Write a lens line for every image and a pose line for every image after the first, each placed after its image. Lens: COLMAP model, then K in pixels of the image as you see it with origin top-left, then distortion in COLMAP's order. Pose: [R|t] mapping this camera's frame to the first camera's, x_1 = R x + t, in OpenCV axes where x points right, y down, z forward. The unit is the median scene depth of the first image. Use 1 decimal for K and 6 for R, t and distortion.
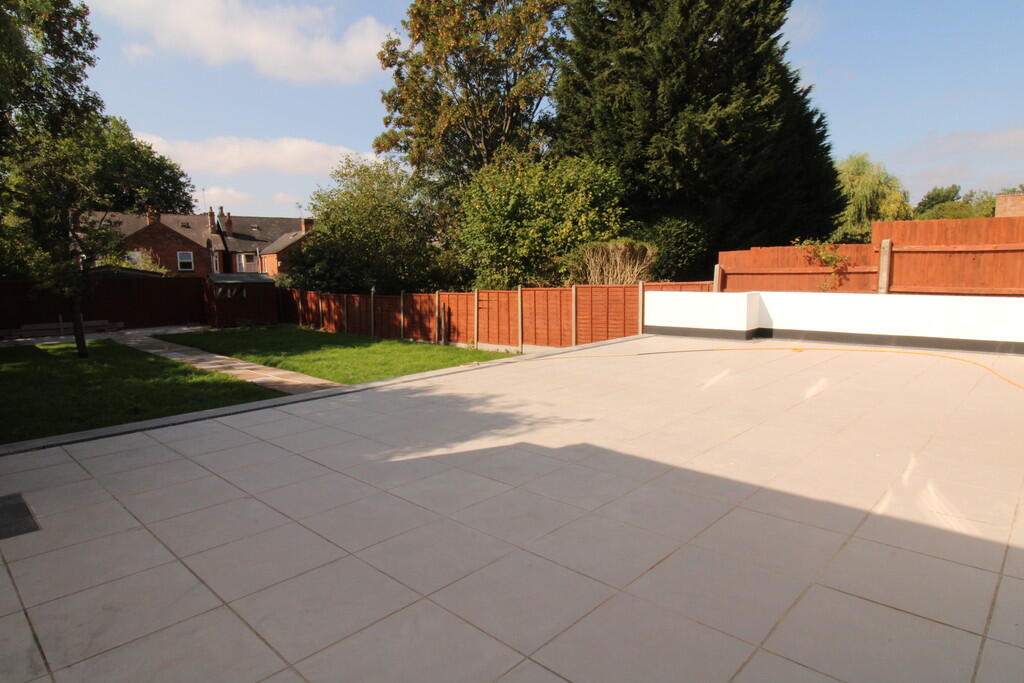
lens RADIAL K [[586.6, 0, 509.4], [0, 586.6, 316.0], [0, 0, 1]] dist [0.002717, -0.015054]
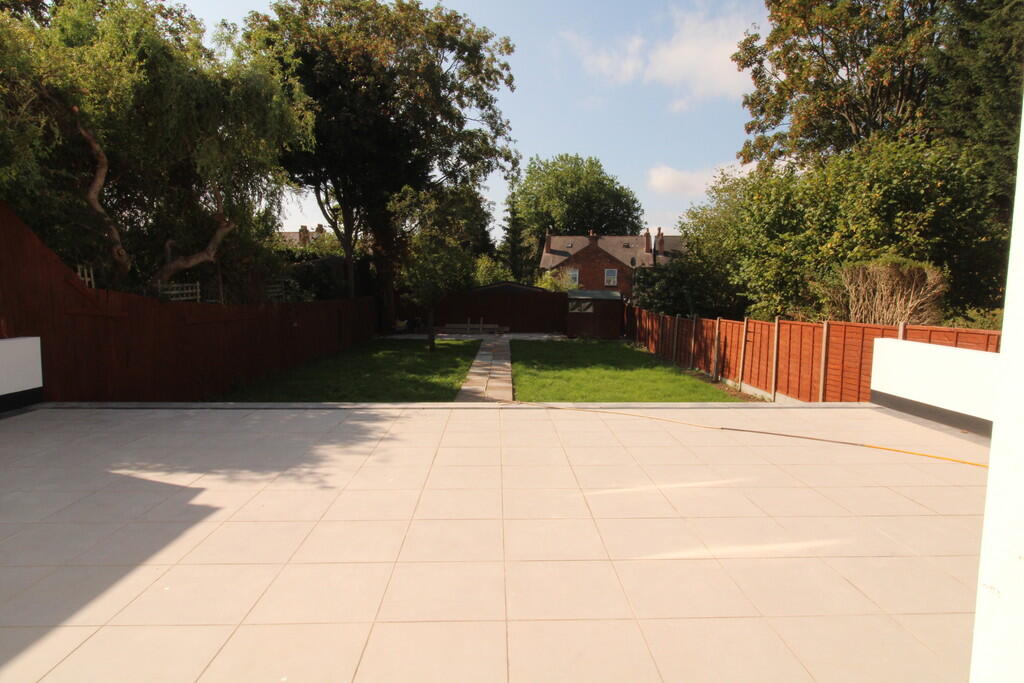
lens RADIAL K [[571.1, 0, 512.0], [0, 571.1, 341.5], [0, 0, 1]] dist [-0.031753, -0.001330]
pose [[0.710879, 0.088968, -0.697664, 0.240033], [-0.075280, 0.995893, 0.050293, -0.024731], [0.699274, 0.016768, 0.714657, 0.172766]]
